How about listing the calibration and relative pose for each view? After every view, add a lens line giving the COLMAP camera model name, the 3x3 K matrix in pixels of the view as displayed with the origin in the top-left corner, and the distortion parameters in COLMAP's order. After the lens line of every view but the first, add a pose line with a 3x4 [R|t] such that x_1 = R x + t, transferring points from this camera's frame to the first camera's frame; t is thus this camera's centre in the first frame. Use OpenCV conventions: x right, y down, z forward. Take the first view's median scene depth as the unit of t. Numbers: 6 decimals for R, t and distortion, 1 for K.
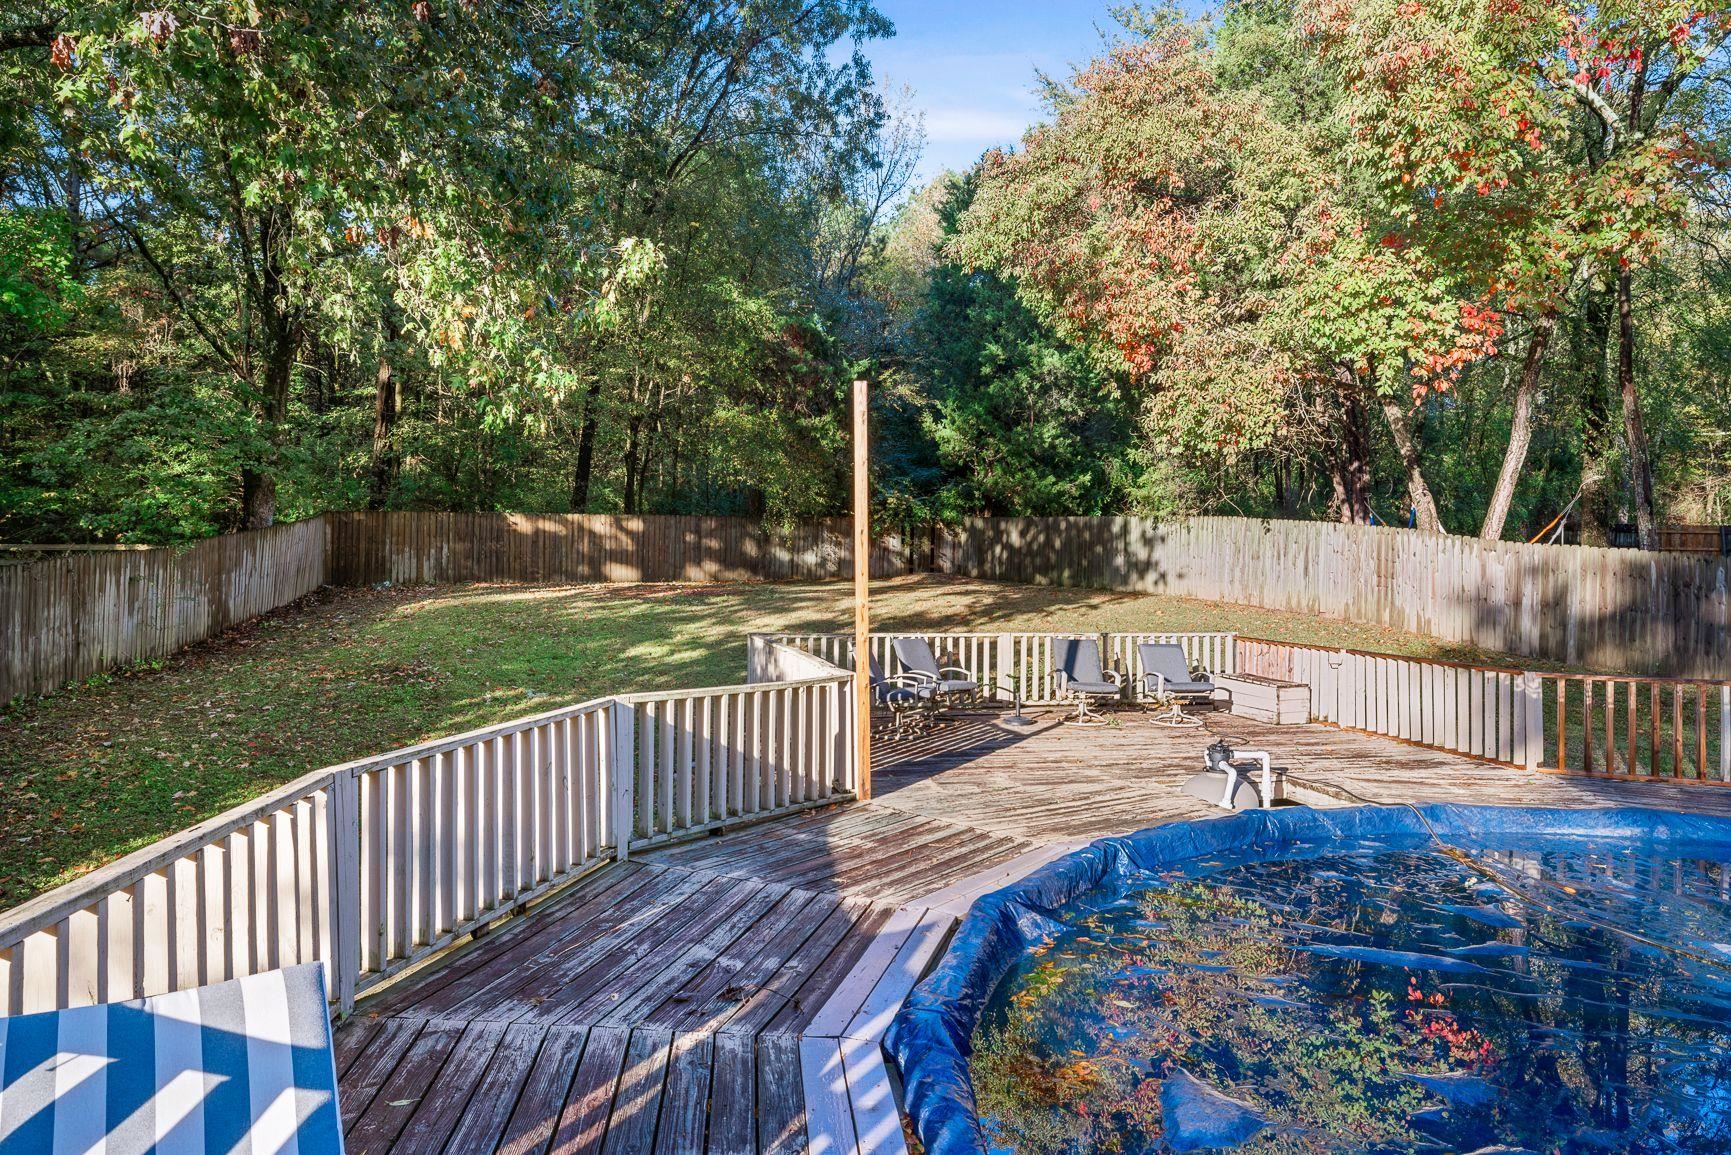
lens RADIAL K [[1000.3, 0, 875.9], [0, 1000.3, 573.4], [0, 0, 1]] dist [-0.002266, 0.000400]
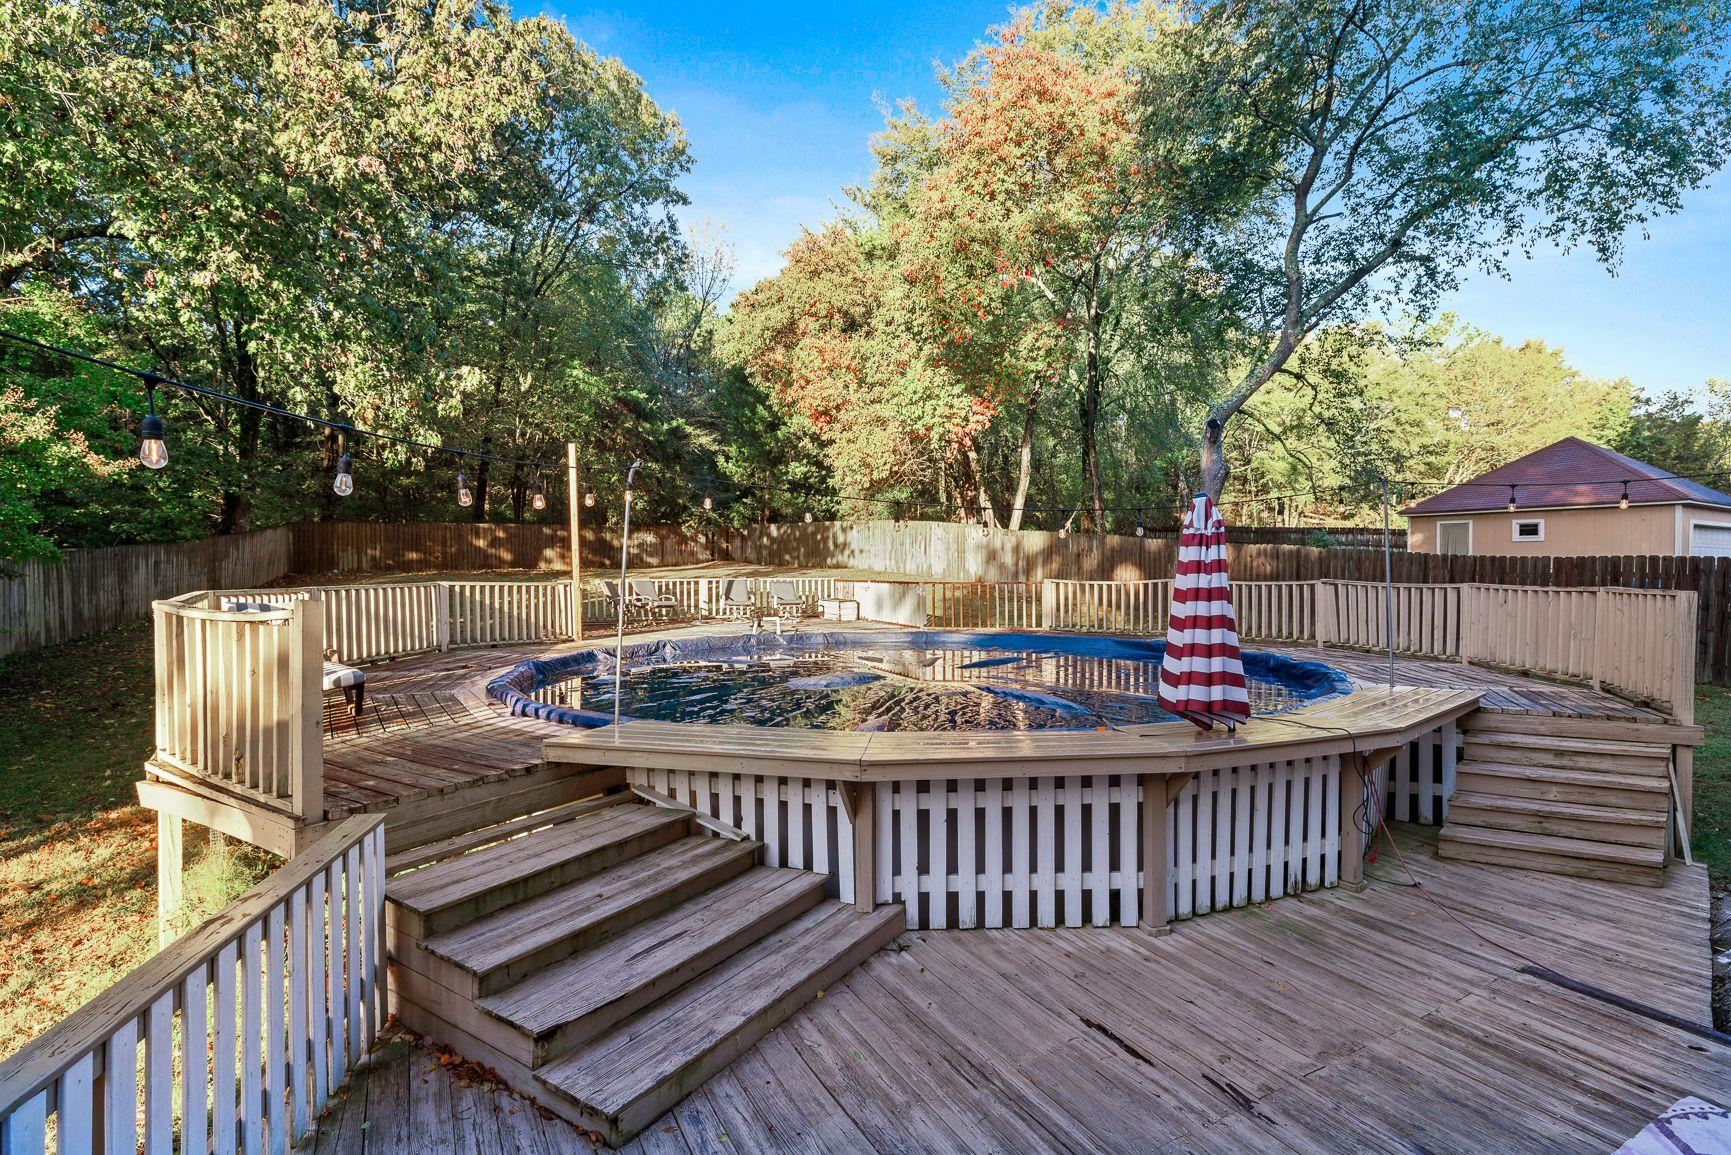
lens RADIAL K [[776.3, 0, 864.8], [0, 776.3, 588.5], [0, 0, 1]] dist [0.032399, -0.023979]
pose [[0.990643, -0.019261, 0.135115, 0.184535], [0.017260, 0.999724, 0.015963, 0.048513], [-0.135385, -0.013482, 0.990701, -0.366412]]
